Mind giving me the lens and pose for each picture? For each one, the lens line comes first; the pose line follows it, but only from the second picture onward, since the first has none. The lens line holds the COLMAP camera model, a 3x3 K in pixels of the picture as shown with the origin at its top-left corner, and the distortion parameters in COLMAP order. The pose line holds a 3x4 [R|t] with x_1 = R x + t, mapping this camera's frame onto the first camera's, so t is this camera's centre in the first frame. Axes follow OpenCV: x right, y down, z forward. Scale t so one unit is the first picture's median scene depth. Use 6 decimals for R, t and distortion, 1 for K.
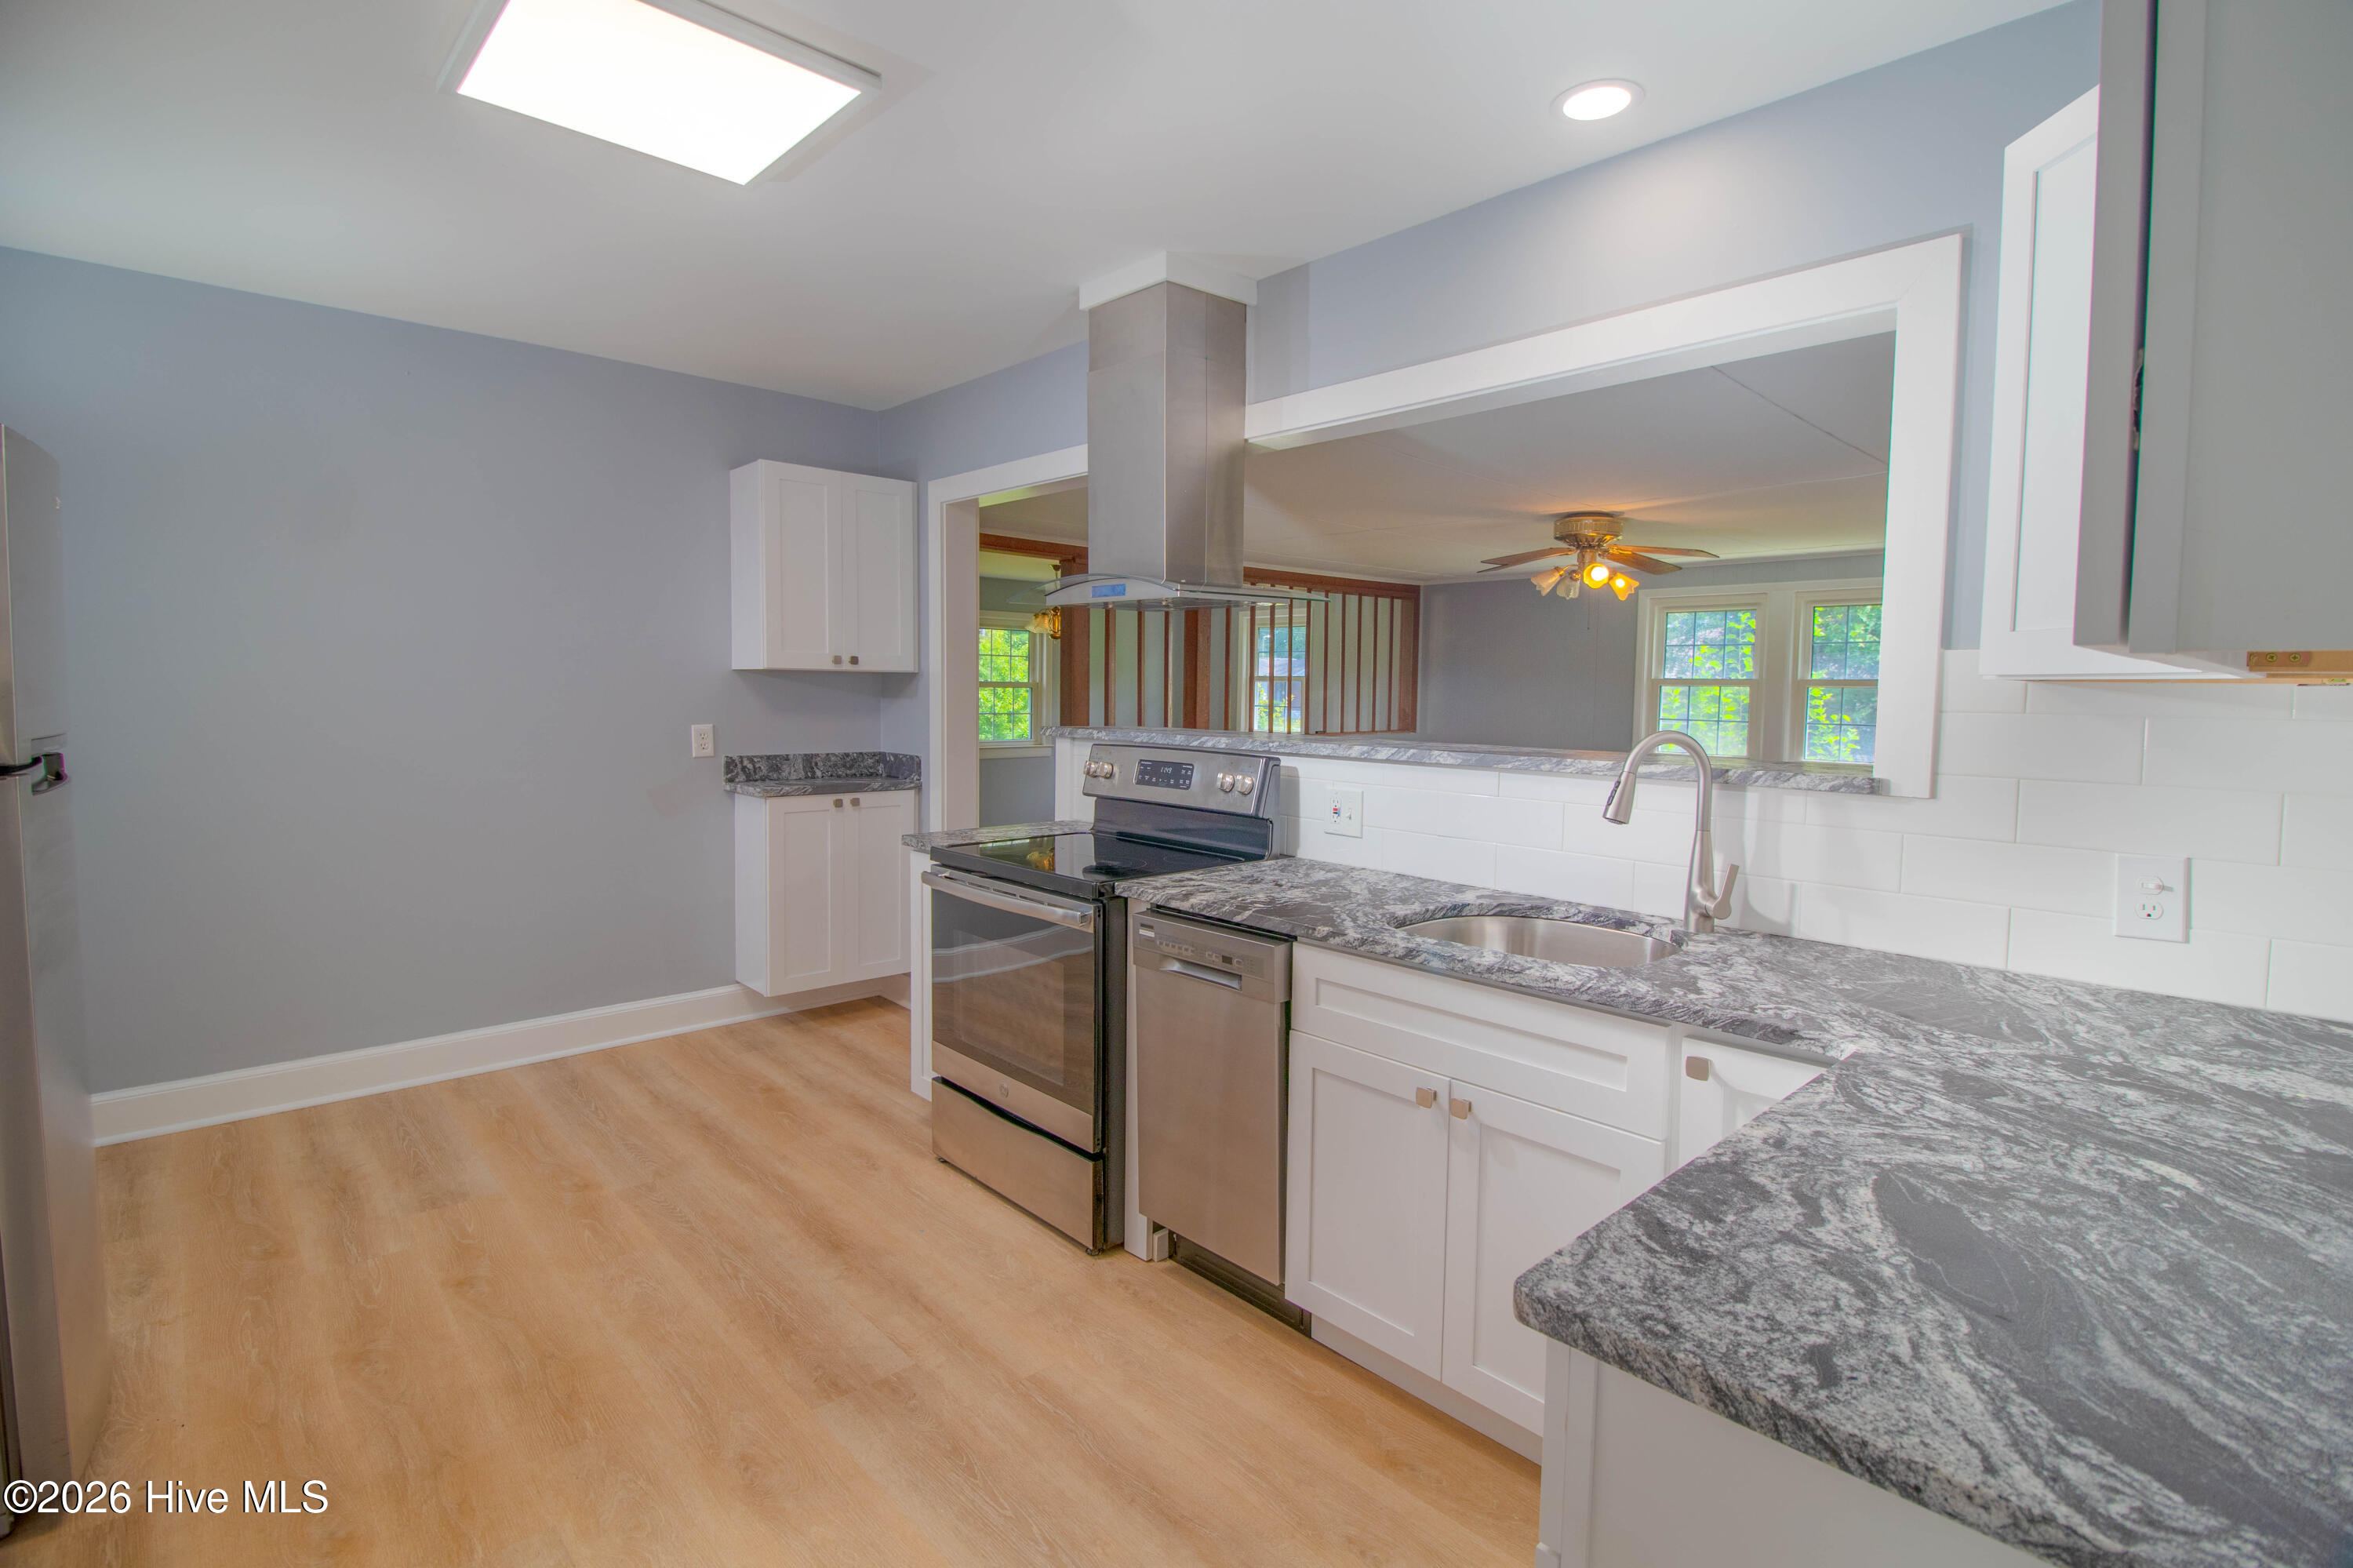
lens RADIAL K [[1105.7, 0, 1168.1], [0, 1105.7, 770.6], [0, 0, 1]] dist [0.000594, -0.000006]
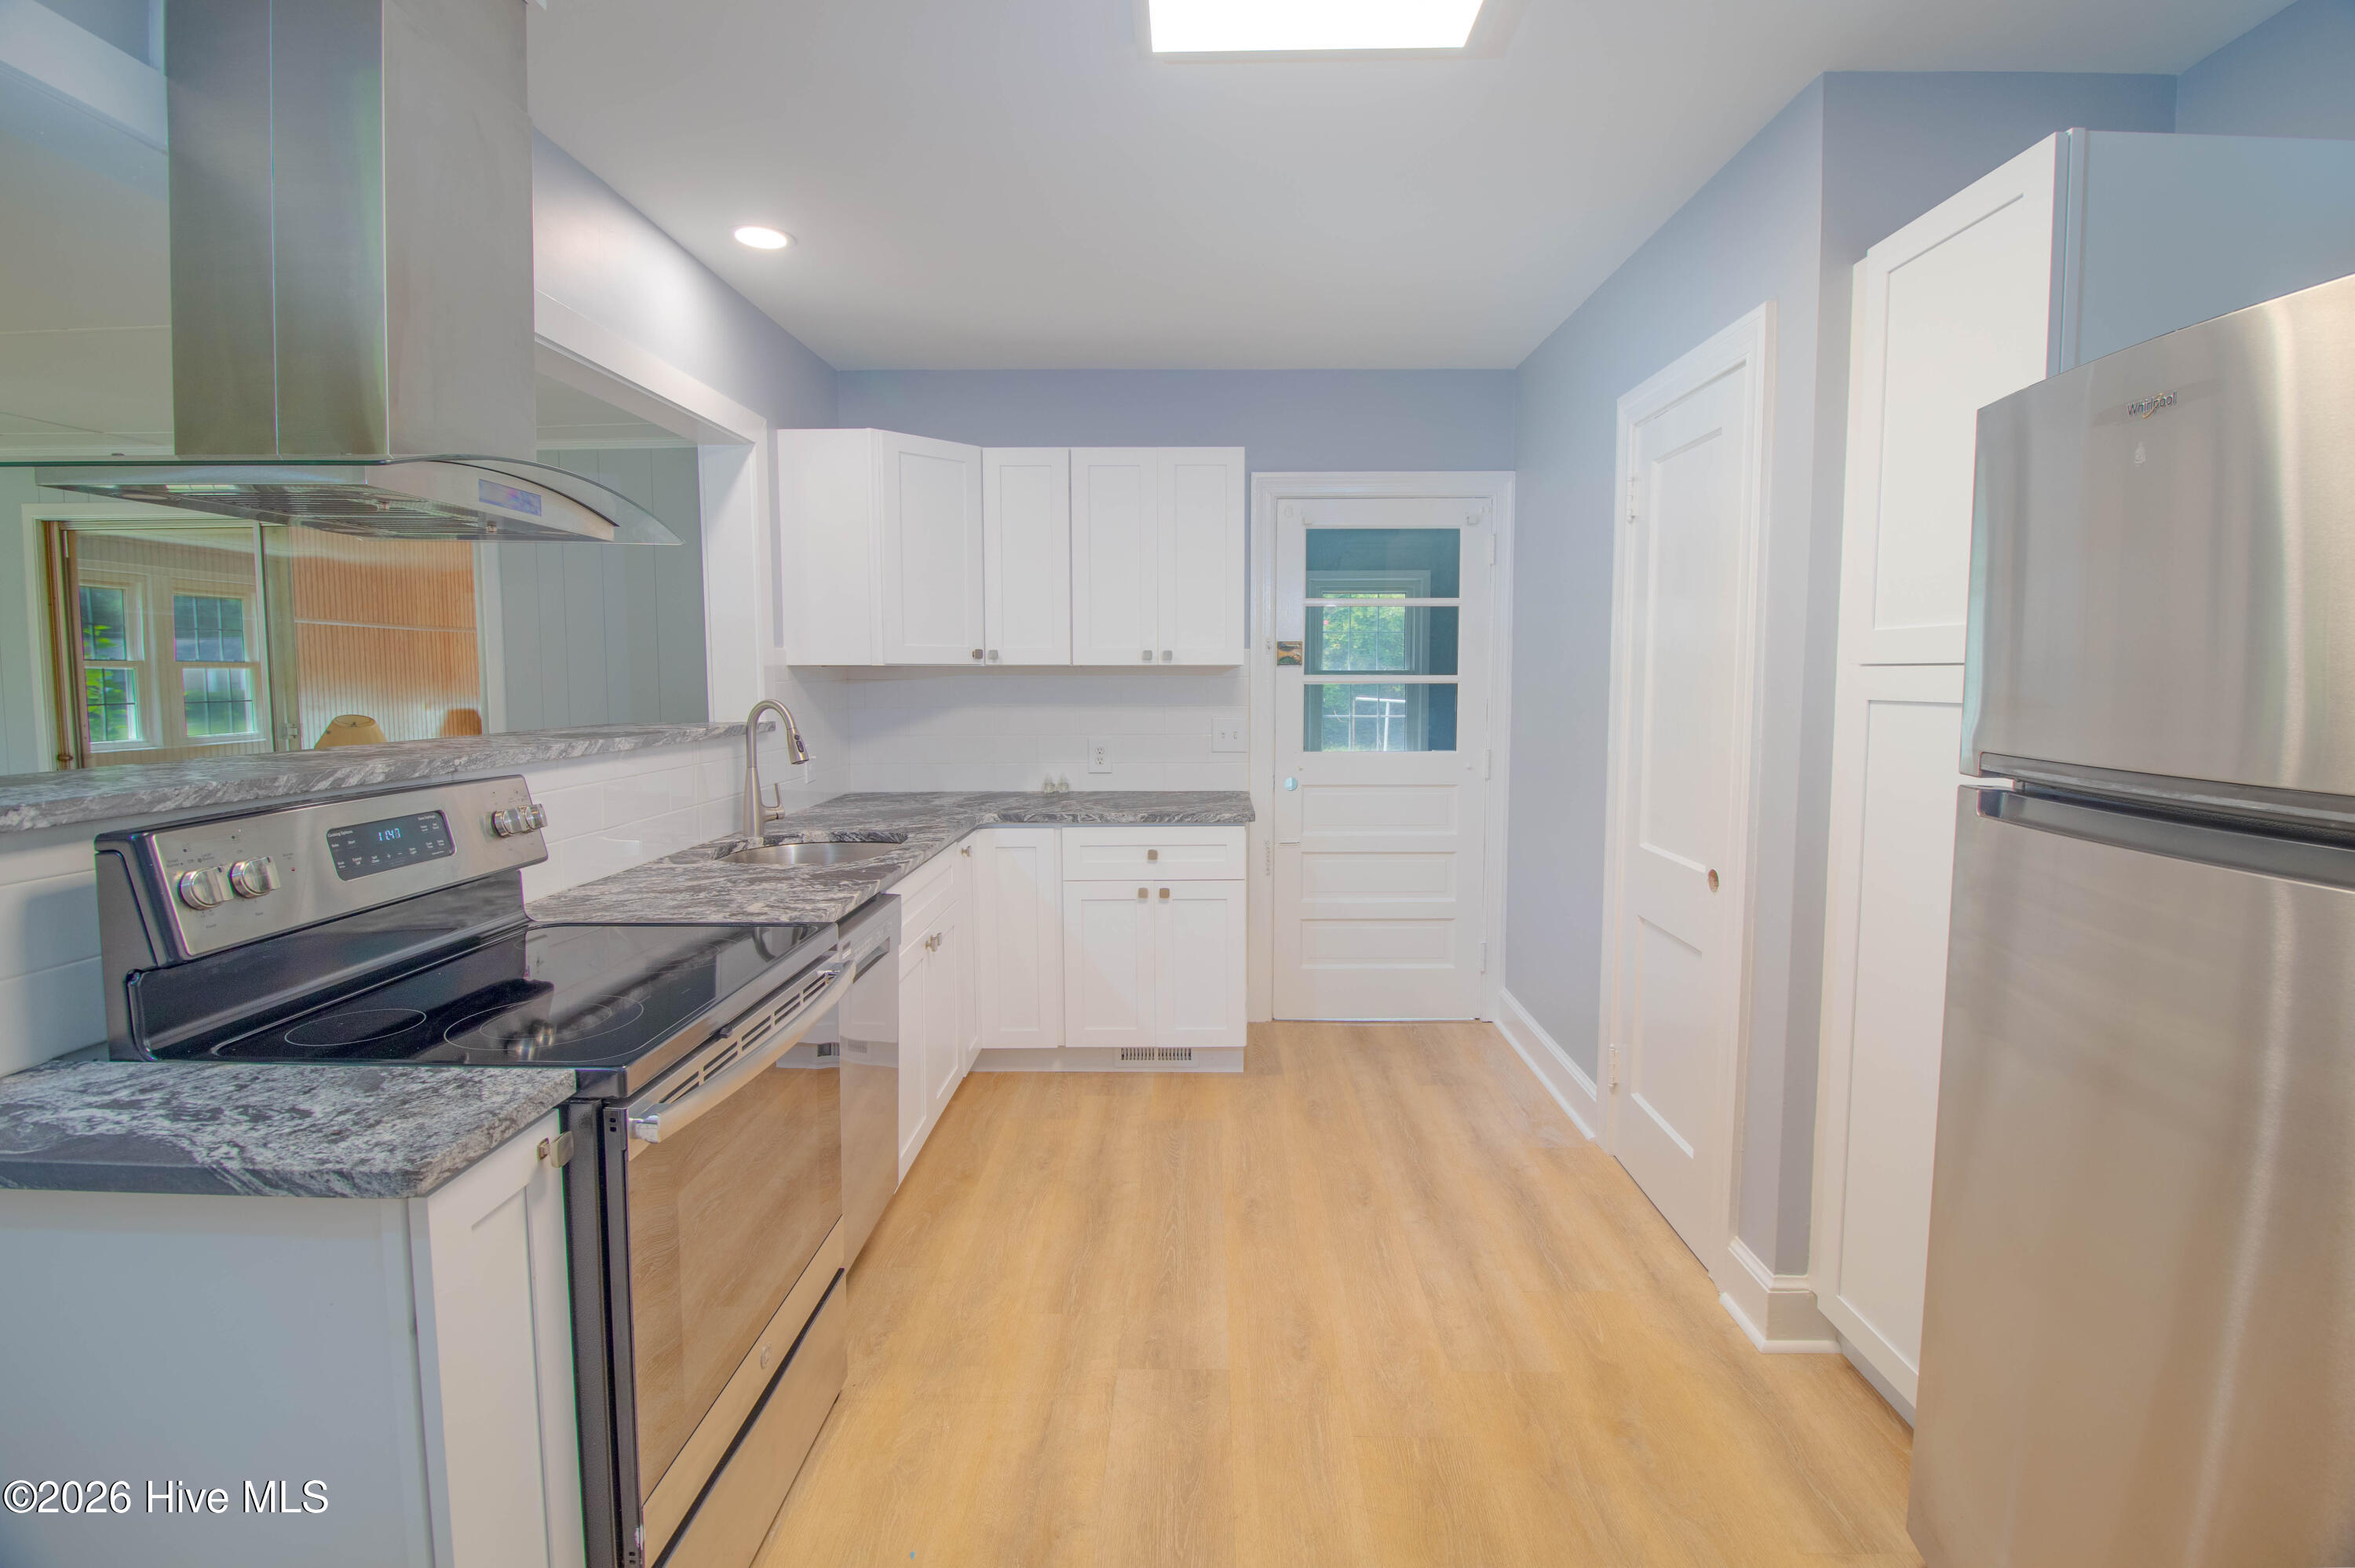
lens RADIAL K [[1103.5, 0, 1190.3], [0, 1103.5, 757.0], [0, 0, 1]] dist [0.004523, -0.015270]
pose [[-0.729479, -0.066561, 0.680757, -0.821799], [0.040051, 0.989390, 0.139654, -0.123295], [-0.682830, 0.129140, -0.719073, 1.443701]]
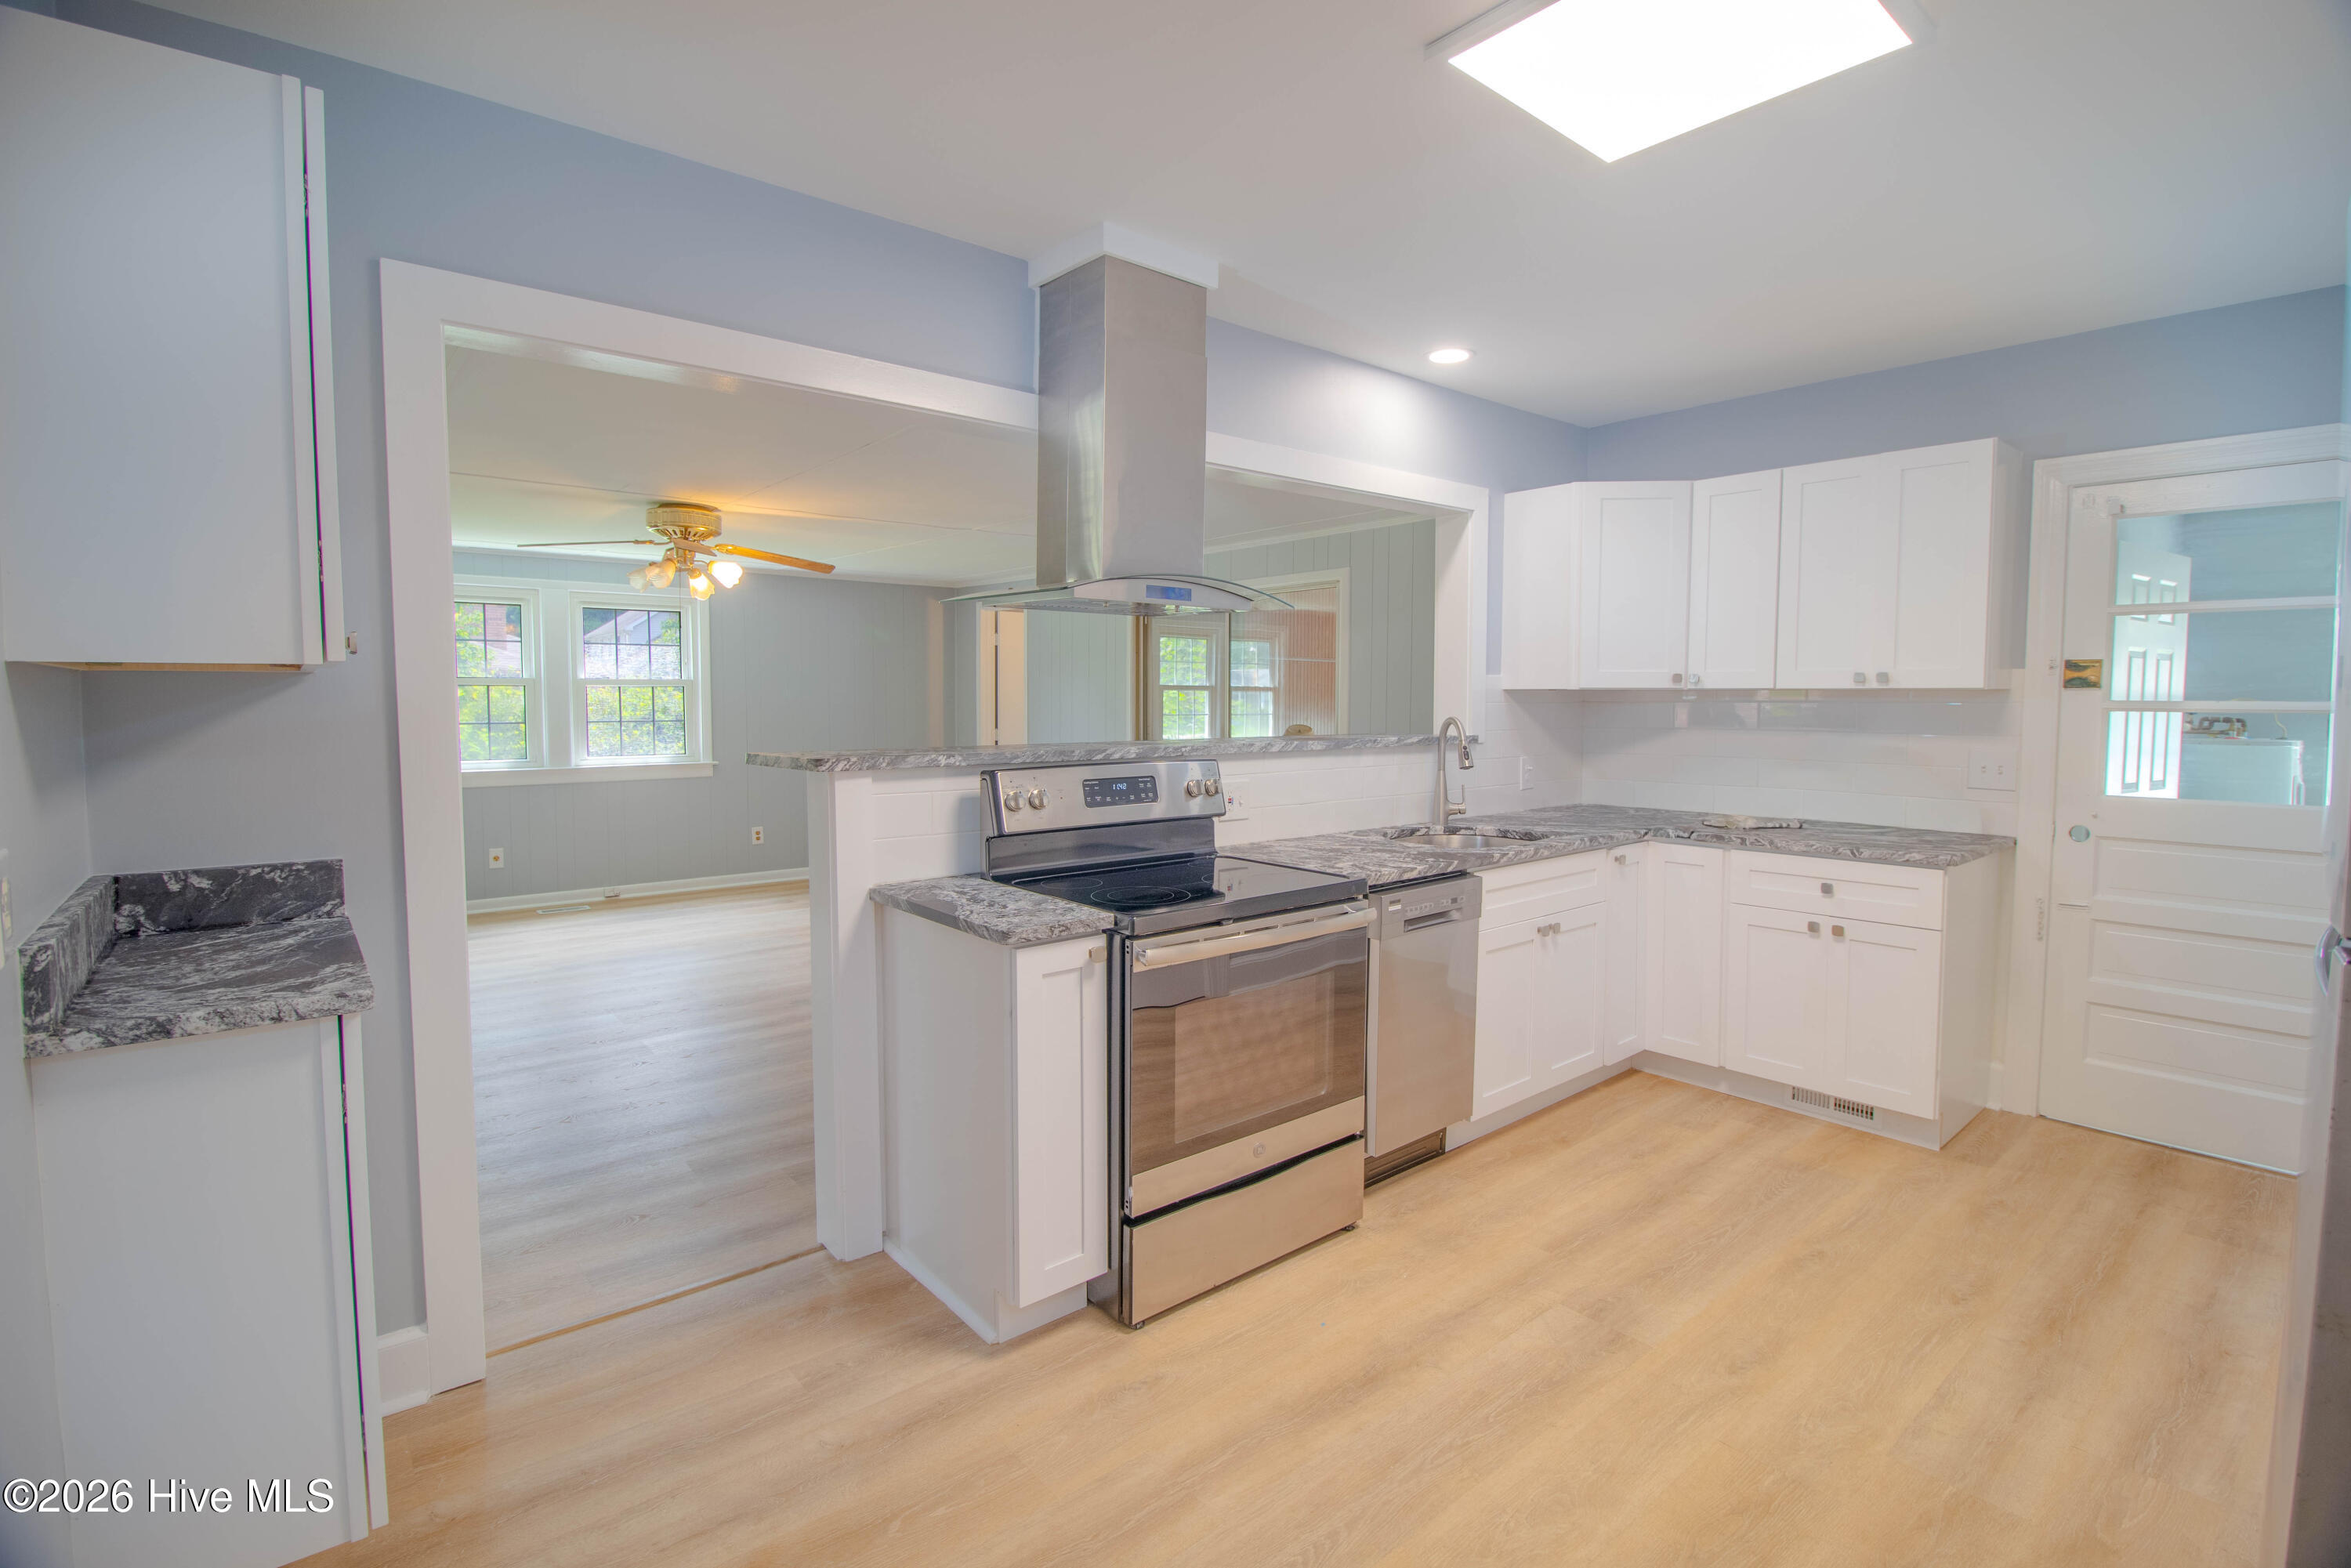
lens RADIAL K [[1101.7, 0, 1188.2], [0, 1101.7, 757.0], [0, 0, 1]] dist [0.004523, -0.015270]
pose [[0.038543, -0.072266, 0.996640, -1.197274], [0.072178, 0.994978, 0.069354, -0.110951], [-0.996647, 0.069263, 0.043565, 1.169475]]
